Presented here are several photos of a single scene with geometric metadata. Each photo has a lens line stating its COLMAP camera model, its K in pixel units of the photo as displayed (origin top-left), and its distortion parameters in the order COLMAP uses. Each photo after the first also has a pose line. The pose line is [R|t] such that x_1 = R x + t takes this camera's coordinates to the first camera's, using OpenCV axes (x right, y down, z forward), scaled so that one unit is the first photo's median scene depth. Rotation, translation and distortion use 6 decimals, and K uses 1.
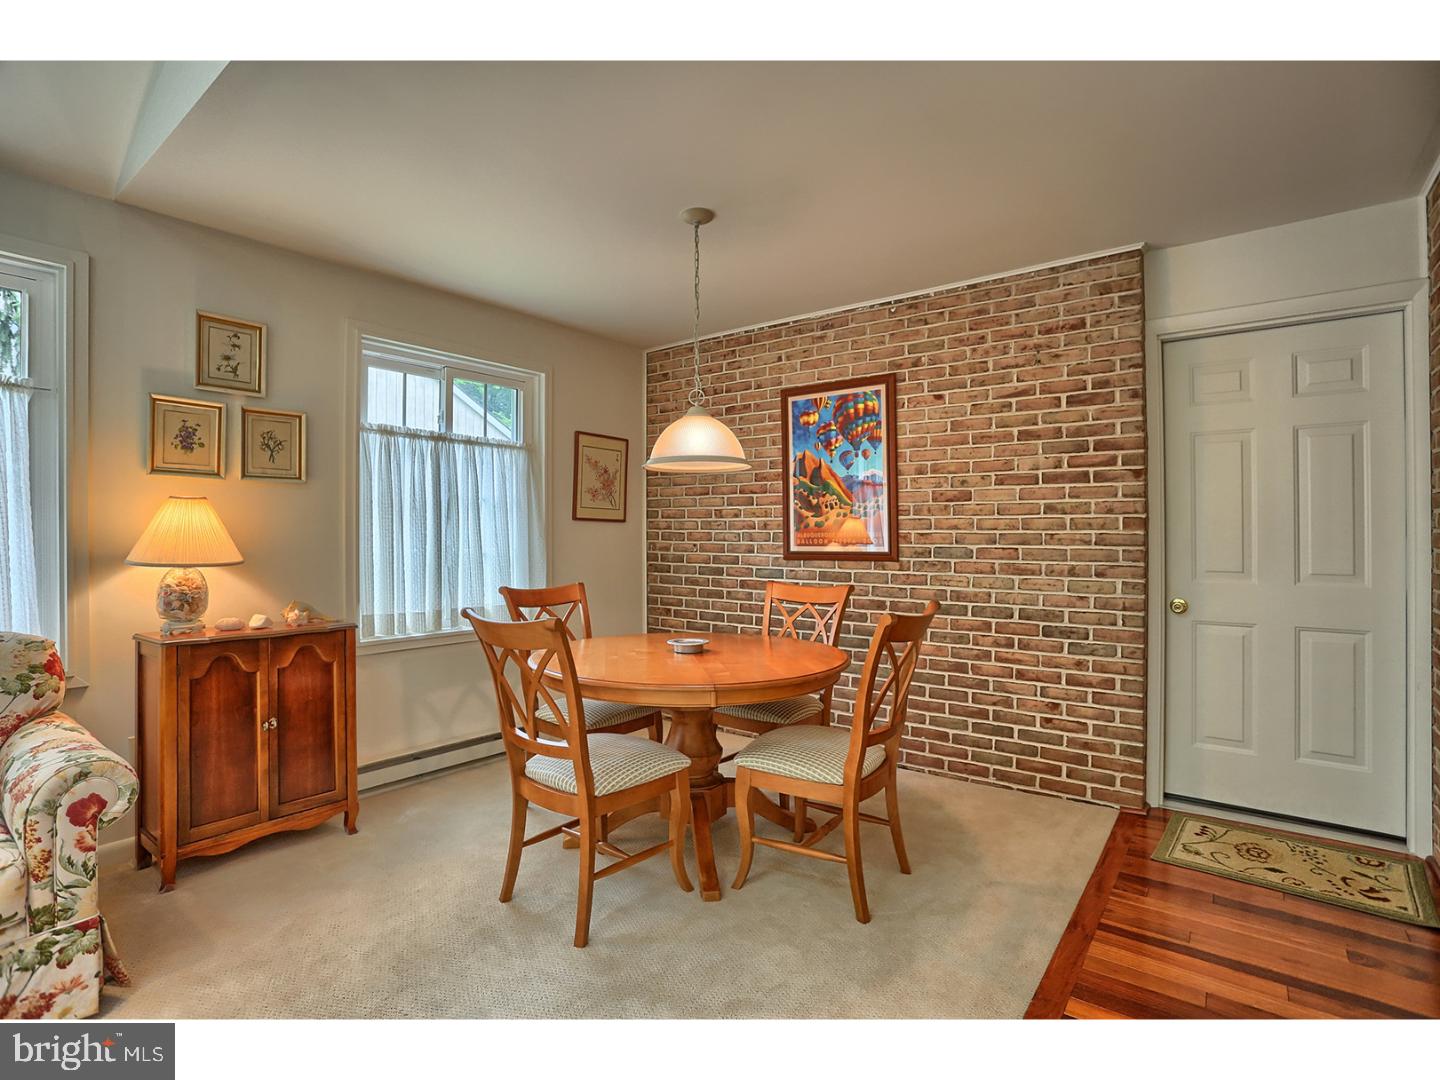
lens RADIAL K [[731.5, 0, 719.1], [0, 731.5, 550.0], [0, 0, 1]] dist [-0.062603, 0.024601]
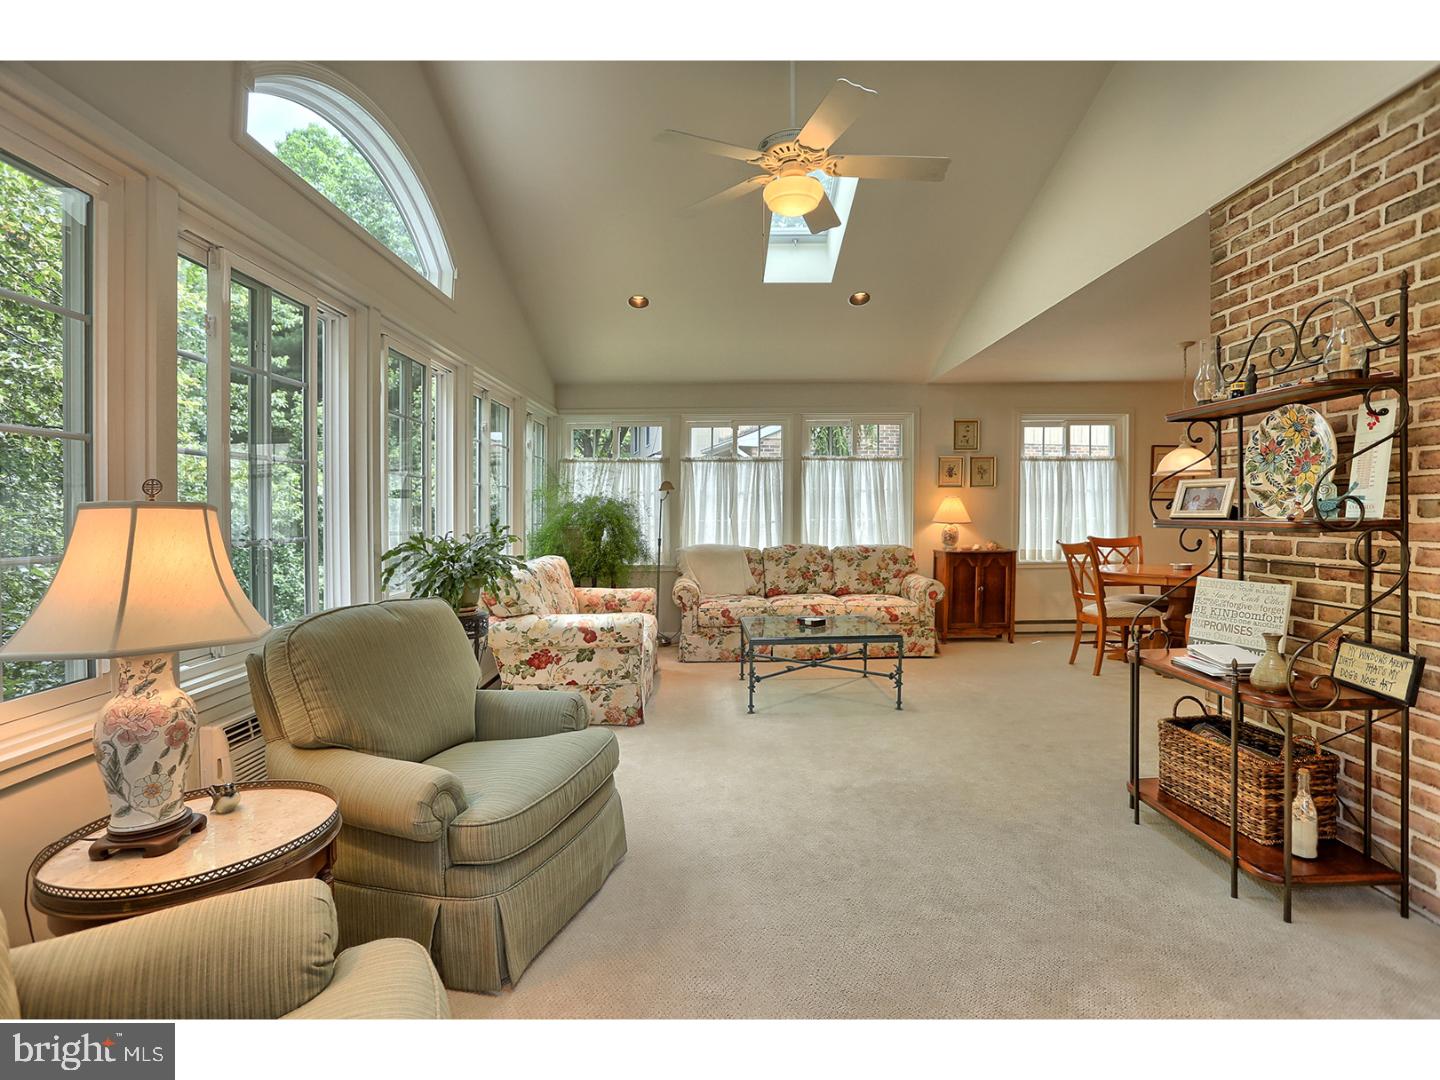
lens RADIAL K [[698.8, 0, 720.0], [0, 698.8, 540.0], [0, 0, 1]] dist [-0.058852, 0.020103]
pose [[0.629431, 0.024600, -0.776667, 0.605780], [-0.005988, 0.999623, 0.026808, 0.017487], [0.777033, -0.012223, 0.629341, -1.106294]]
